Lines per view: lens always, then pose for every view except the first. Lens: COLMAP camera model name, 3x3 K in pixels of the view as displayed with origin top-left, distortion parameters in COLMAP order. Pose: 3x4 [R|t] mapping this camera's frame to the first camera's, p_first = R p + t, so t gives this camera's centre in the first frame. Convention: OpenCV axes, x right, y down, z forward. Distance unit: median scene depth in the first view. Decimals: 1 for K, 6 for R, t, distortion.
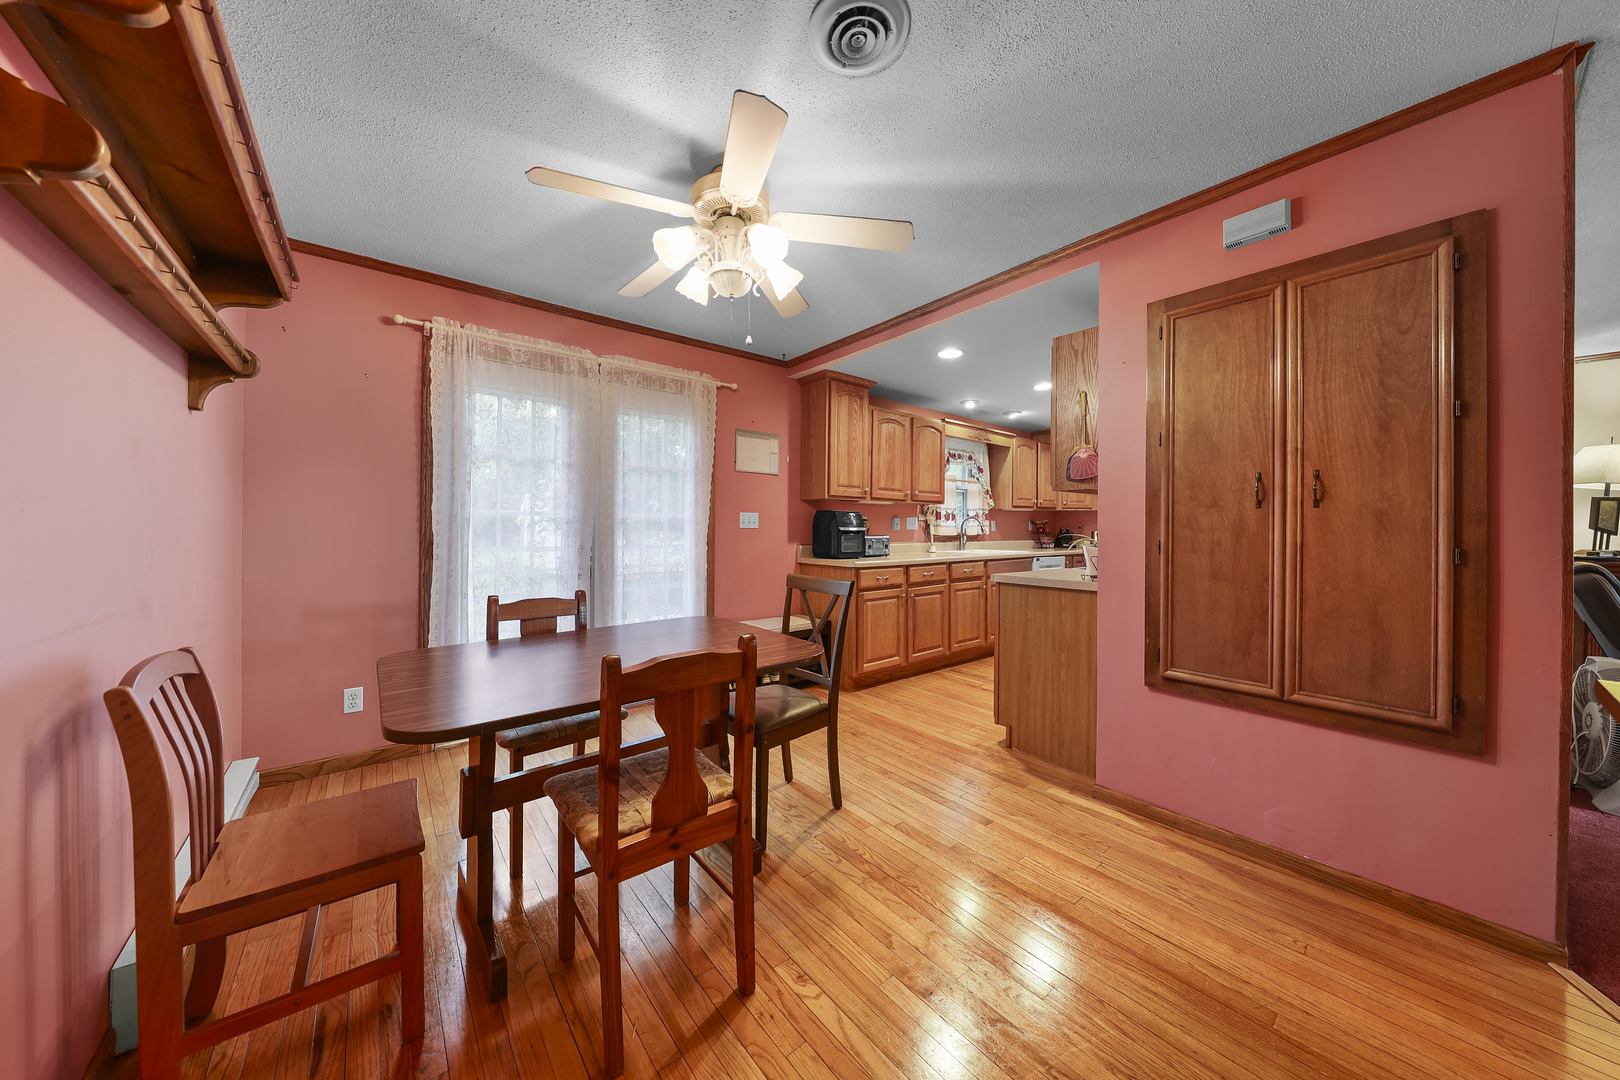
lens RADIAL K [[528.6, 0, 804.3], [0, 528.6, 529.8], [0, 0, 1]] dist [-0.002640, -0.000116]
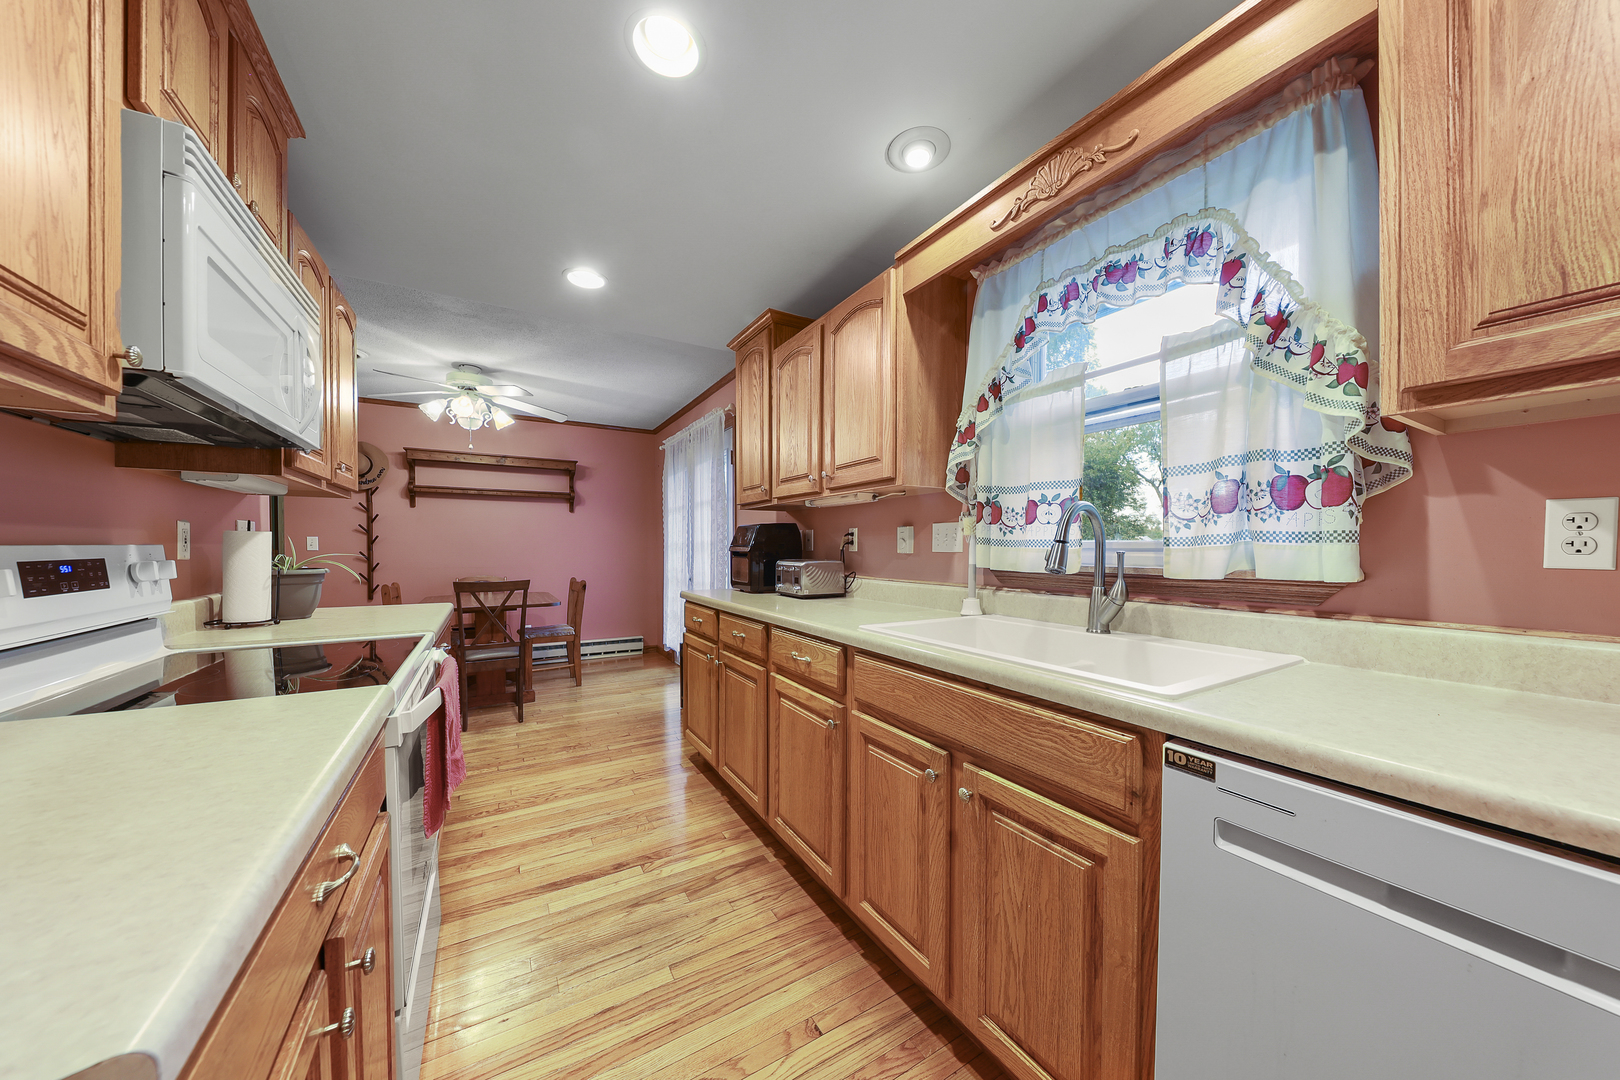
lens RADIAL K [[528.6, 0, 819.0], [0, 528.6, 564.6], [0, 0, 1]] dist [-0.002640, -0.000116]
pose [[-0.132192, 0.020164, -0.991019, 0.644699], [-0.010609, 0.999707, 0.021756, 0.001401], [0.991167, 0.013389, -0.131940, 0.994970]]
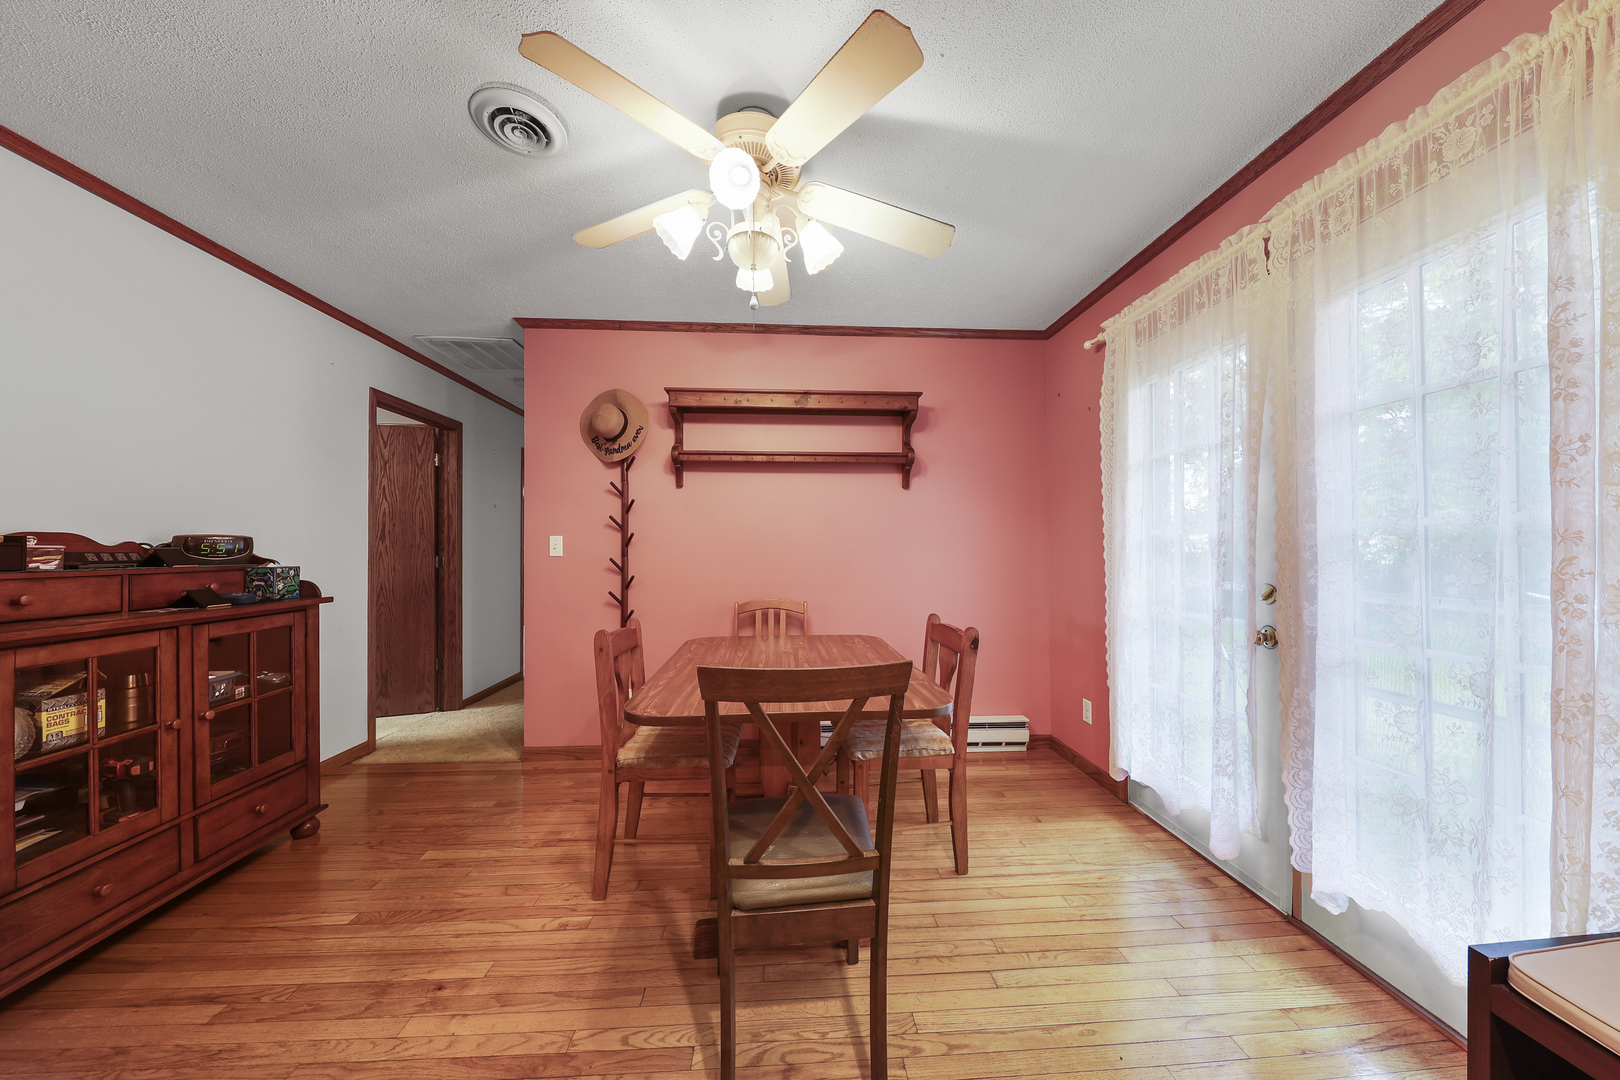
lens RADIAL K [[531.0, 0, 801.3], [0, 531.0, 548.9], [0, 0, 1]] dist [0.000354, -0.000007]
pose [[-0.582597, -0.010762, -0.812690, 0.184786], [-0.010376, 0.999929, -0.005803, -0.001507], [0.812695, 0.005052, -0.582668, 0.588672]]
